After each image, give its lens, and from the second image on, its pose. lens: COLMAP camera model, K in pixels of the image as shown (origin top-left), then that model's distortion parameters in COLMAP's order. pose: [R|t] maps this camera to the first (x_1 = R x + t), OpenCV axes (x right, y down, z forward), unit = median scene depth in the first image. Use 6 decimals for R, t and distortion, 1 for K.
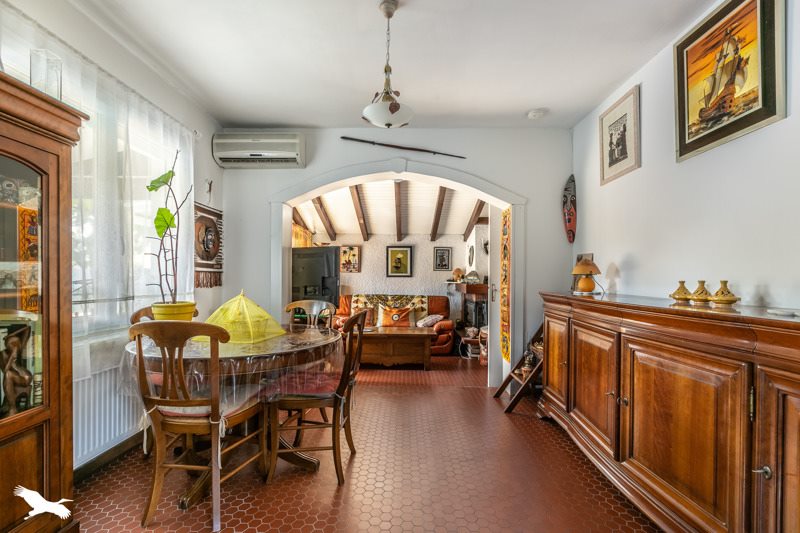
lens RADIAL K [[354.8, 0, 399.6], [0, 354.8, 272.5], [0, 0, 1]] dist [-0.001005, -0.000602]
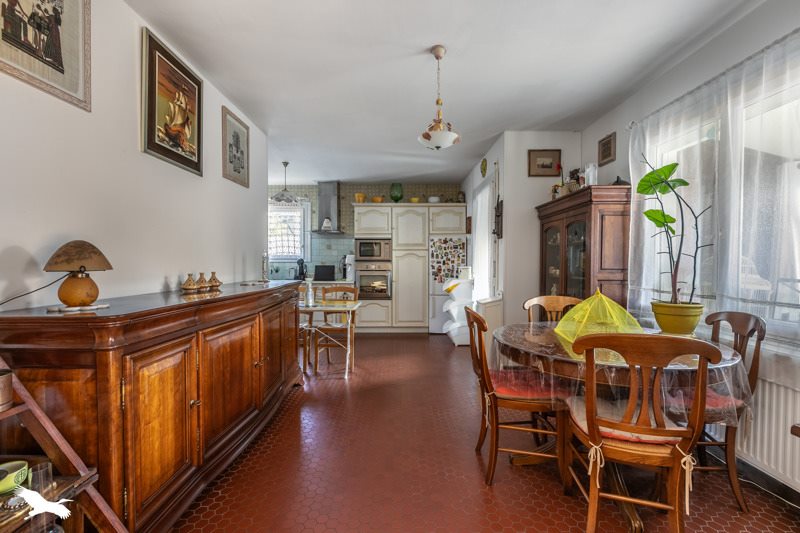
lens RADIAL K [[354.8, 0, 399.1], [0, 354.8, 266.7], [0, 0, 1]] dist [-0.001005, -0.000602]
pose [[-0.999762, -0.015235, -0.015594, 0.024552], [-0.015282, 0.999879, 0.002929, -0.002933], [0.015547, 0.003167, -0.999874, 0.484835]]
